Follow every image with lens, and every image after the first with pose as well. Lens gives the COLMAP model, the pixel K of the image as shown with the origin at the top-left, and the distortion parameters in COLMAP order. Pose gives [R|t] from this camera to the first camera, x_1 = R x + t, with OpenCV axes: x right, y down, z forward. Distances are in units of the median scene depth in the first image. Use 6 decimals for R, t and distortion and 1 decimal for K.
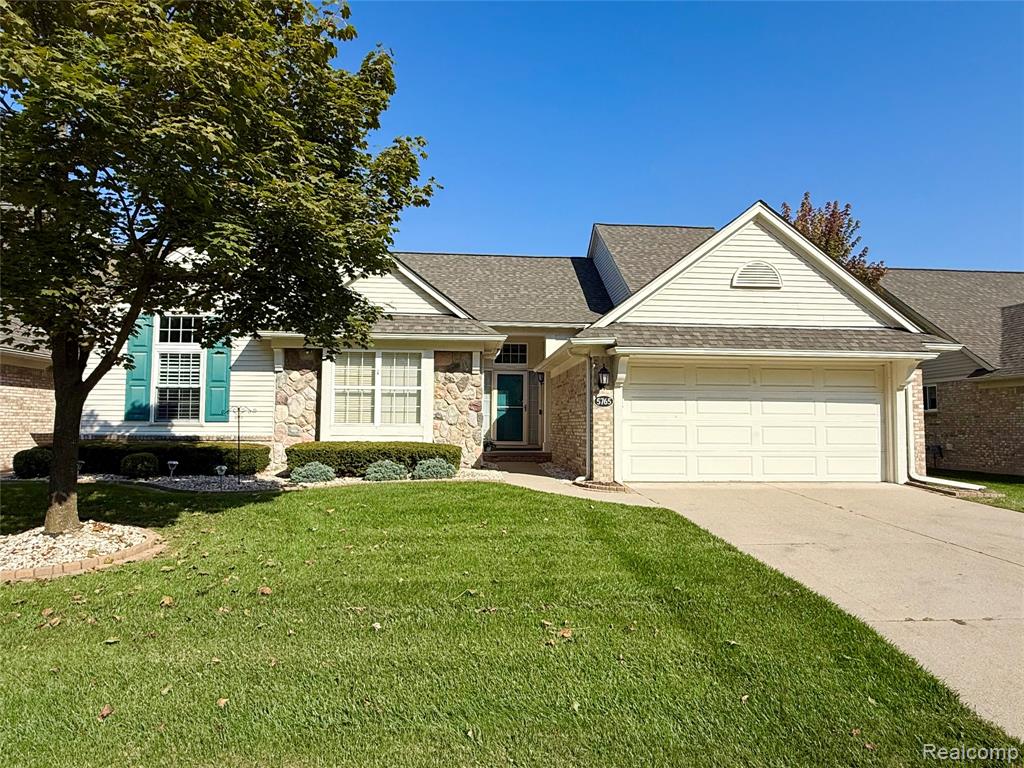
lens RADIAL K [[619.2, 0, 512.0], [0, 619.2, 384.0], [0, 0, 1]] dist [-0.000389, 0.001176]
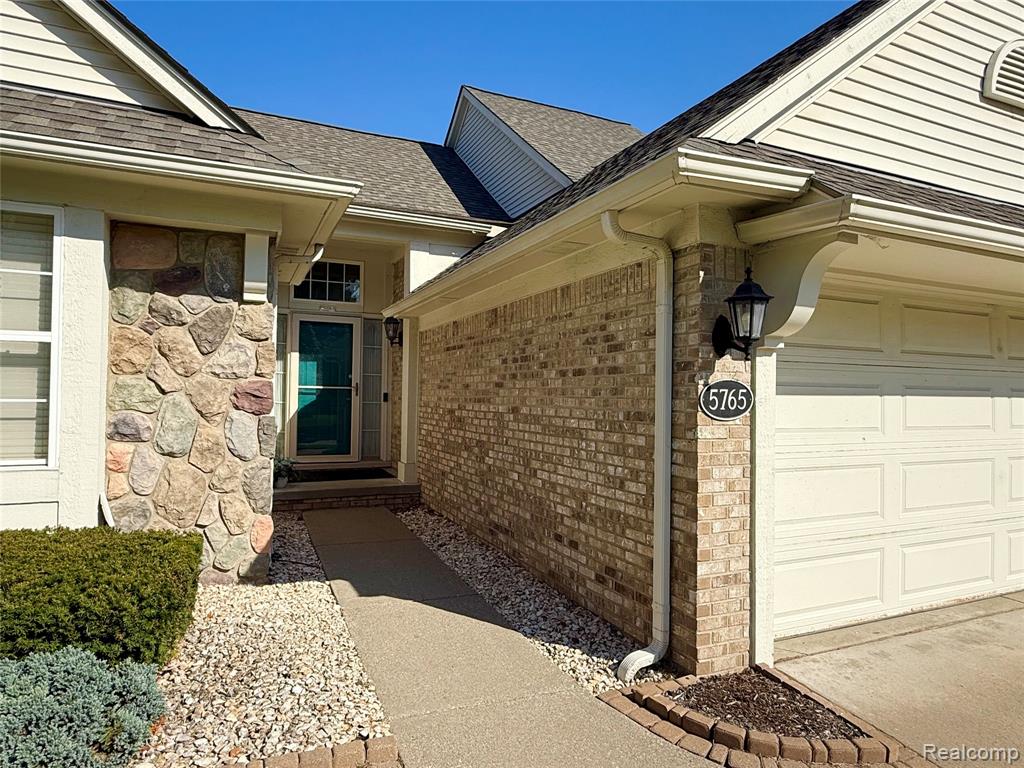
lens RADIAL K [[619.2, 0, 512.0], [0, 619.2, 384.0], [0, 0, 1]] dist [-0.000389, 0.001176]
pose [[0.941675, 0.010622, 0.336357, -0.040702], [-0.028363, 0.998450, 0.047877, 0.008390], [-0.335327, -0.054625, 0.940517, 0.654423]]
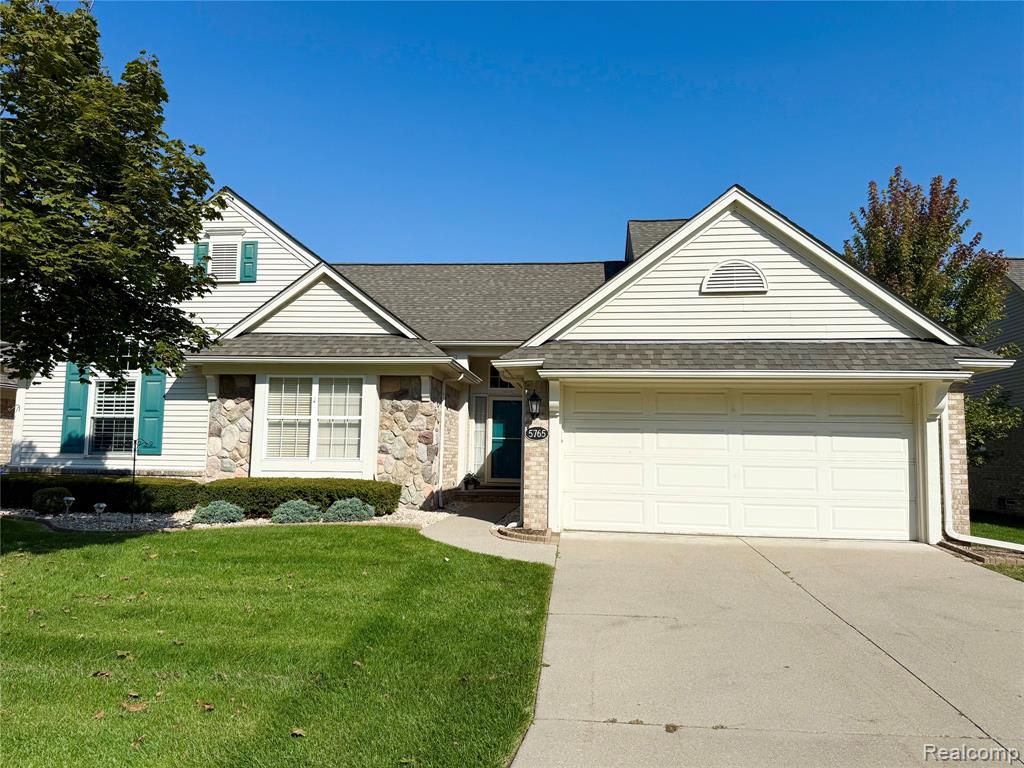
lens RADIAL K [[713.9, 0, 512.6], [0, 713.9, 389.5], [0, 0, 1]] dist [0.142885, -0.237250]
pose [[0.984498, -0.008041, -0.175213, 0.248230], [0.003139, 0.999596, -0.028240, -0.003951], [0.175369, 0.027252, 0.984126, 0.023474]]
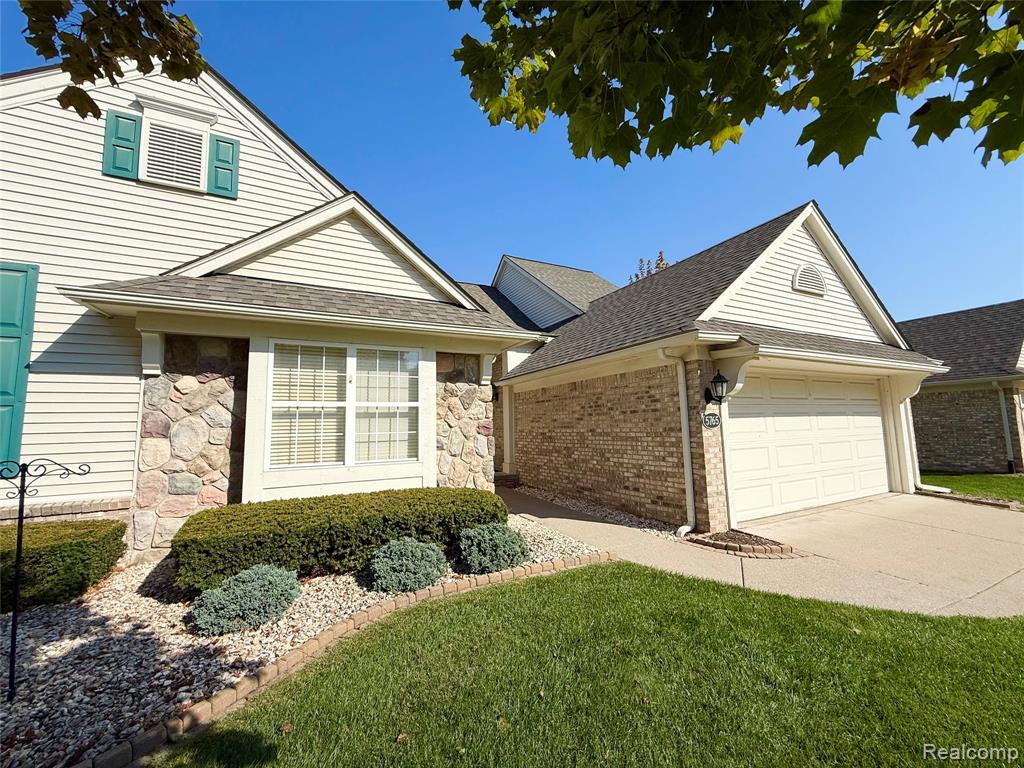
lens RADIAL K [[409.0, 0, 509.9], [0, 409.0, 383.3], [0, 0, 1]] dist [0.001031, 0.000296]
pose [[0.922434, 0.012487, 0.385952, -0.227138], [0.004227, 0.999091, -0.042429, 0.002963], [-0.386130, 0.040769, 0.921543, 0.553649]]
